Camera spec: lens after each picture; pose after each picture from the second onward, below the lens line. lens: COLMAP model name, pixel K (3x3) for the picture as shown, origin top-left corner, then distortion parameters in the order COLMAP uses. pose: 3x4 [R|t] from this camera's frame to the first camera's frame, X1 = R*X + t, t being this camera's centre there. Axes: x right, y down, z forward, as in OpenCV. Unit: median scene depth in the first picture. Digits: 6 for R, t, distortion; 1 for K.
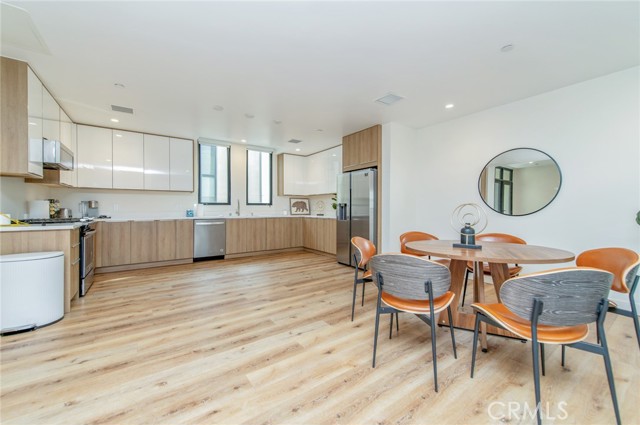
lens RADIAL K [[252.0, 0, 324.9], [0, 252.0, 208.7], [0, 0, 1]] dist [0.010237, -0.001780]
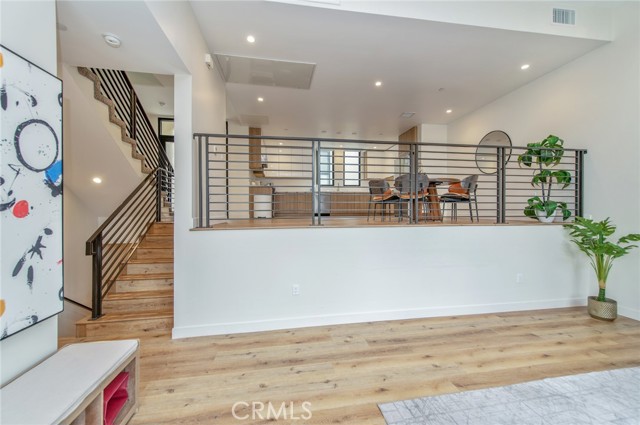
lens RADIAL K [[252.0, 0, 323.2], [0, 252.0, 212.1], [0, 0, 1]] dist [0.010237, -0.001780]
pose [[0.897008, 0.003702, -0.441998, 0.594982], [-0.001752, 0.999987, 0.004820, 0.304116], [0.442010, -0.003549, 0.897003, -1.047516]]
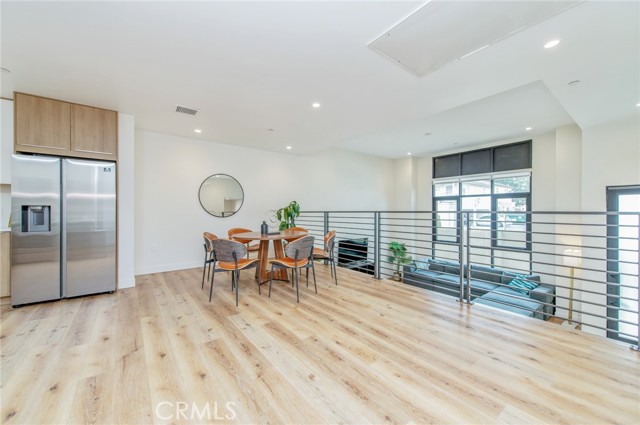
lens RADIAL K [[252.0, 0, 322.8], [0, 252.0, 211.4], [0, 0, 1]] dist [0.010237, -0.001780]
pose [[-0.050643, 0.000501, 0.998717, -0.945590], [0.003288, 0.999995, -0.000335, -0.001866], [-0.998711, 0.003267, -0.050644, 0.557904]]
